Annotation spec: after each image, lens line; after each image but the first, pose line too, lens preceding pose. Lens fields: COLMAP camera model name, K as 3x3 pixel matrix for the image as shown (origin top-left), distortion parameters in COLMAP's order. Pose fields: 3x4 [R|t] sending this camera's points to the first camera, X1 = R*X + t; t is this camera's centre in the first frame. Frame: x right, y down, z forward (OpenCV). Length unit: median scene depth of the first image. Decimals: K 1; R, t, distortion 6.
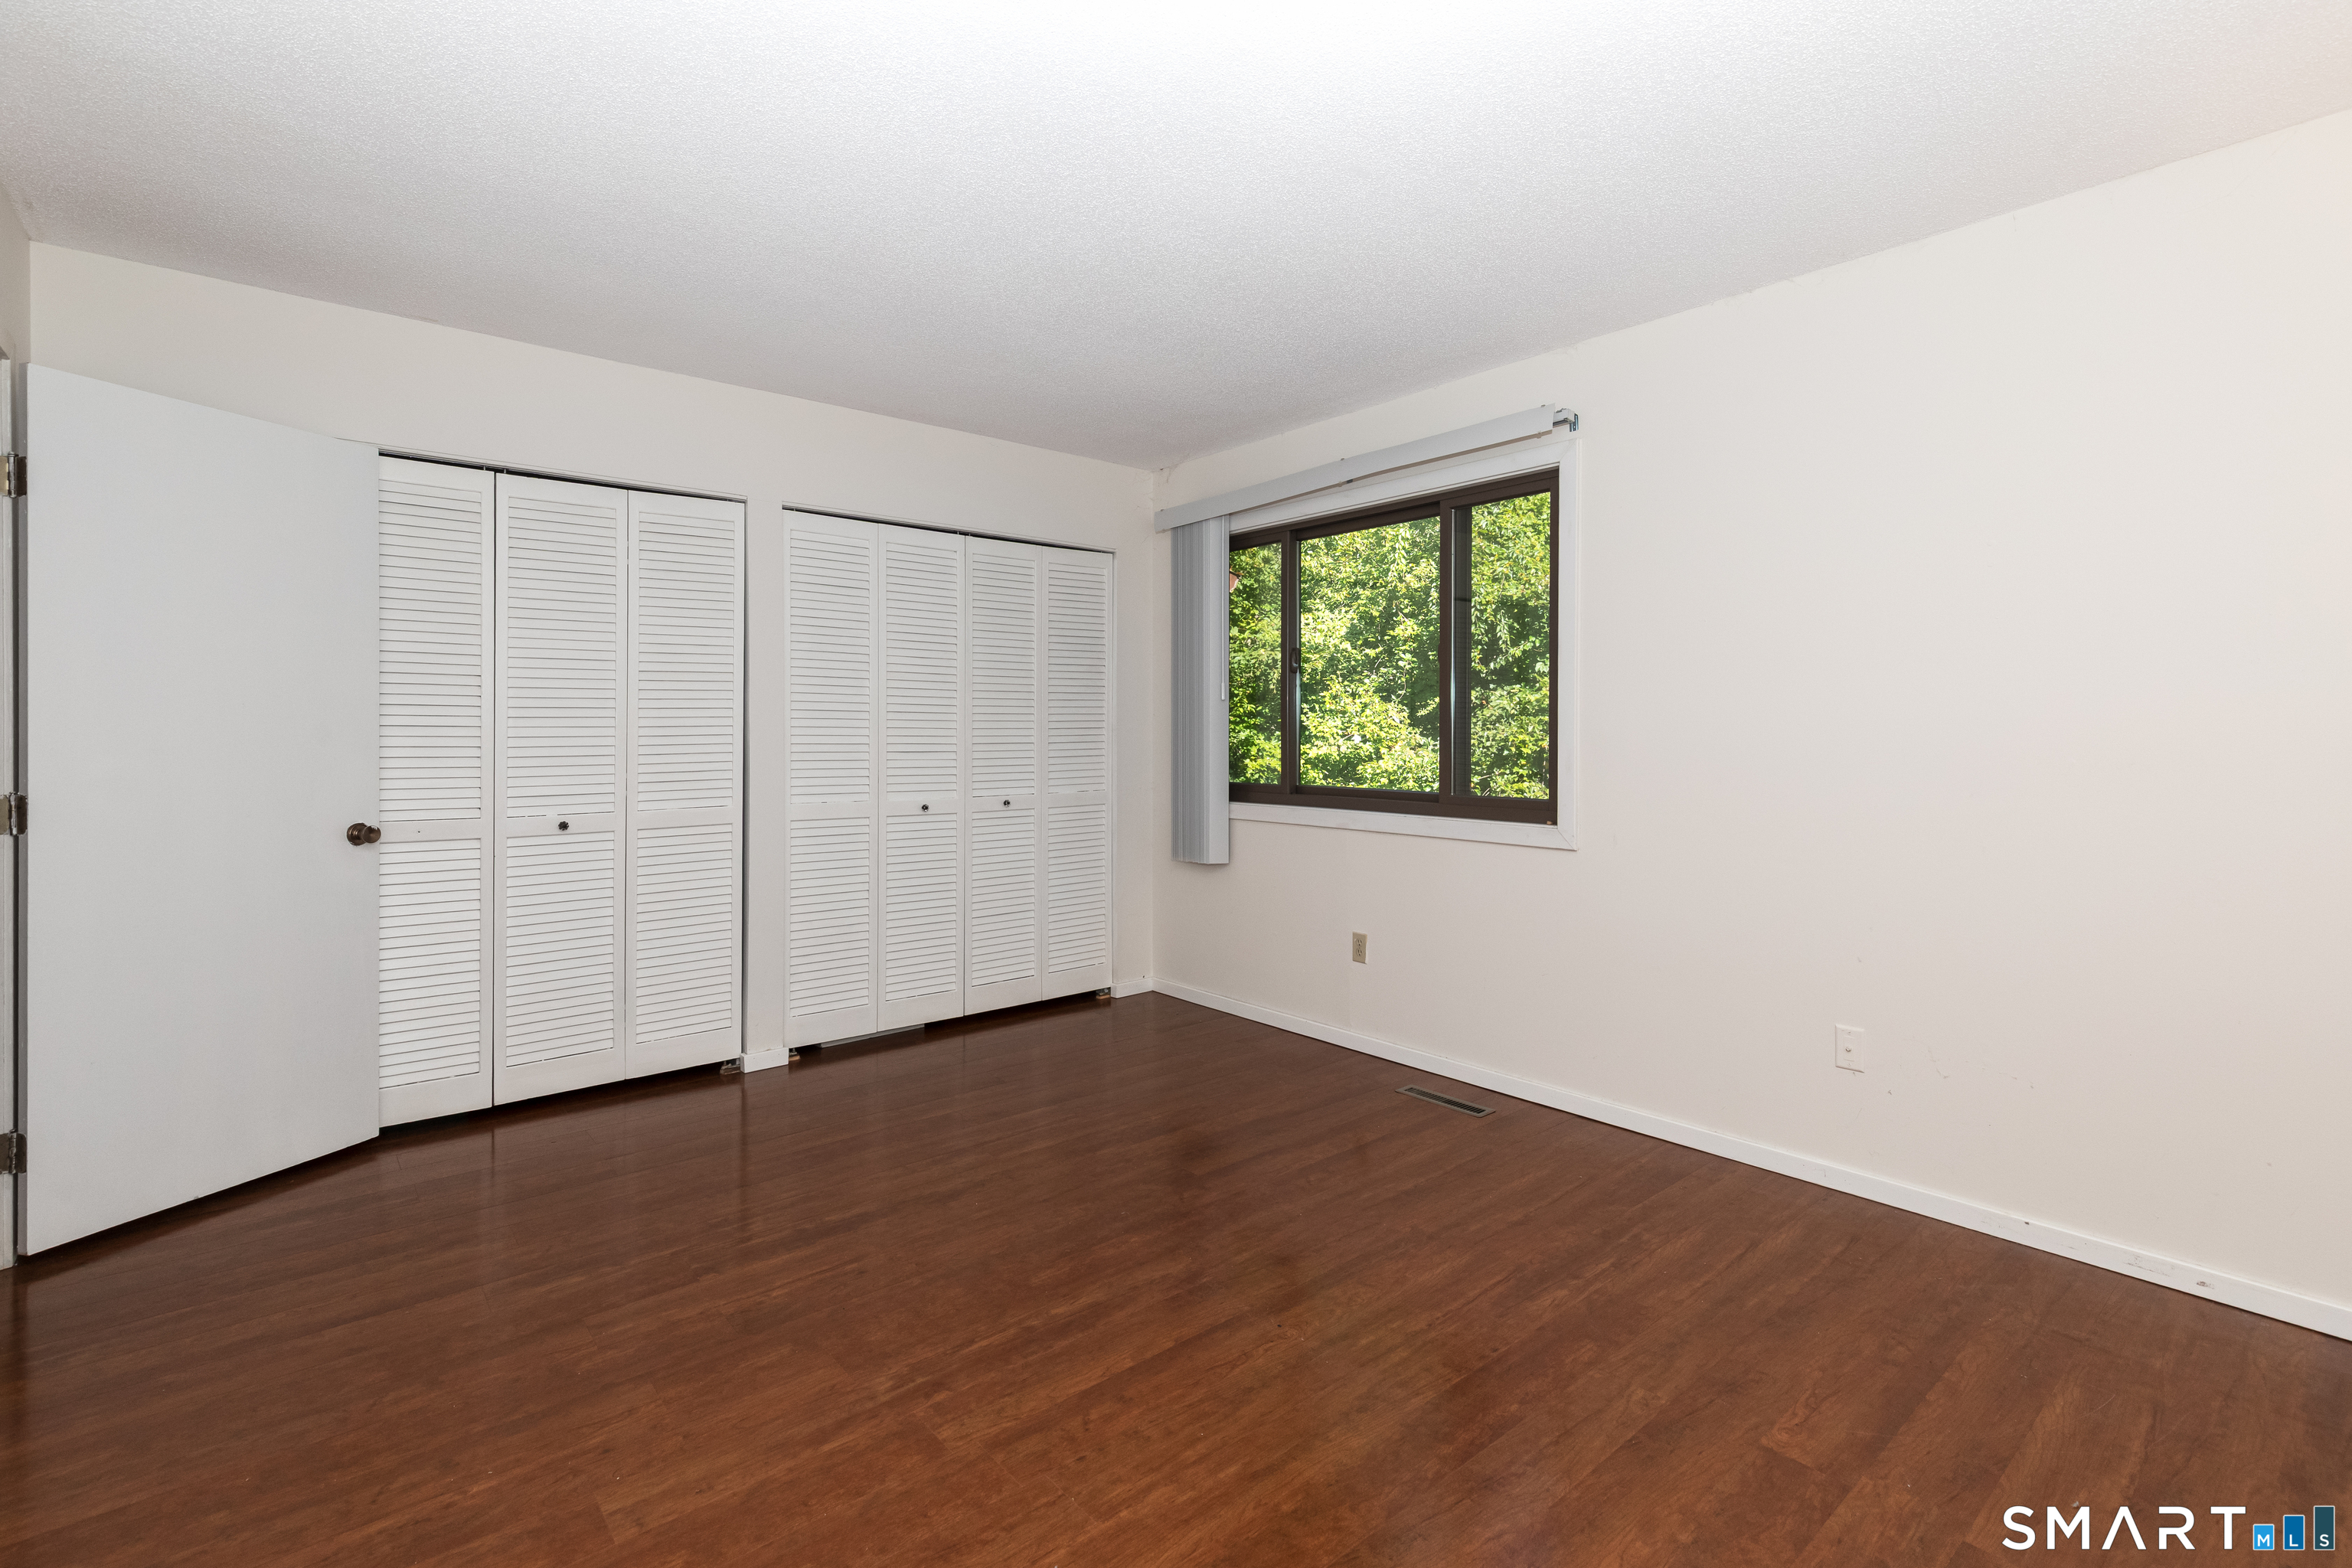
lens RADIAL K [[1067.7, 0, 1173.2], [0, 1067.7, 736.2], [0, 0, 1]] dist [0.012555, -0.000324]
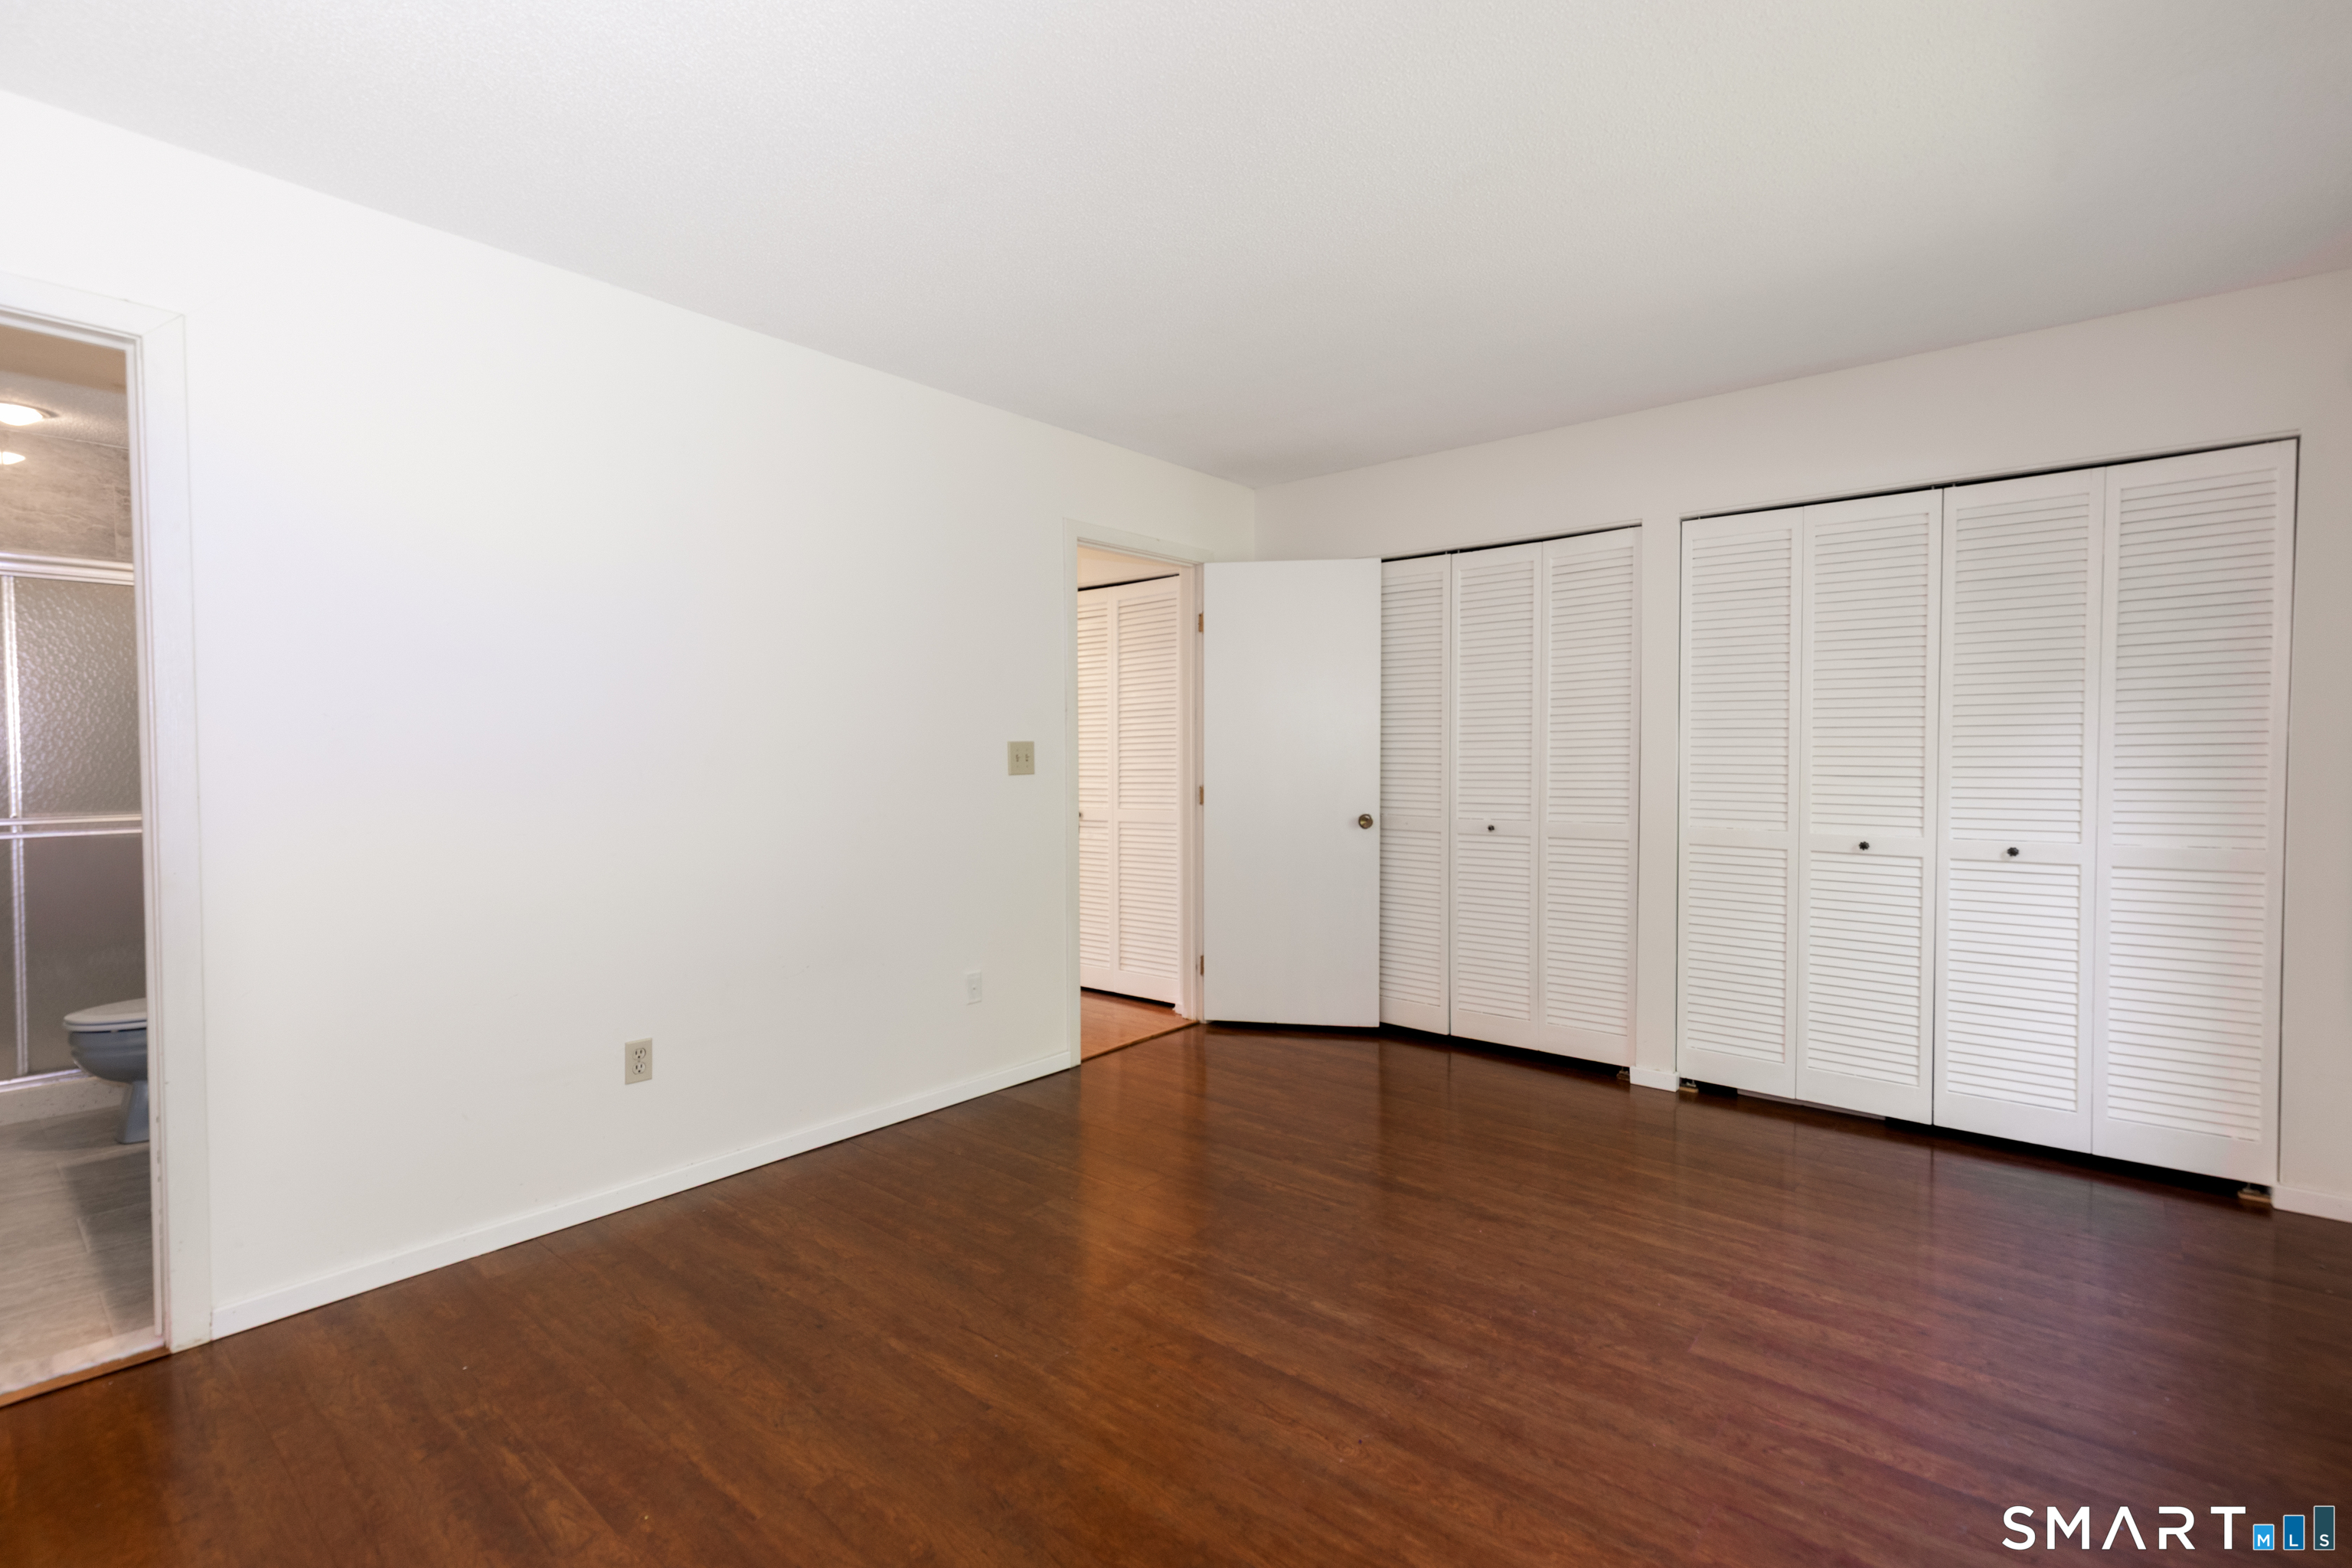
lens RADIAL K [[1051.8, 0, 1210.0], [0, 1051.8, 757.3], [0, 0, 1]] dist [0.012309, -0.000748]
pose [[0.187313, 0.001897, -0.982299, 0.745288], [-0.000923, 0.999998, 0.001755, -0.000554], [0.982300, 0.000577, 0.187314, 0.591820]]
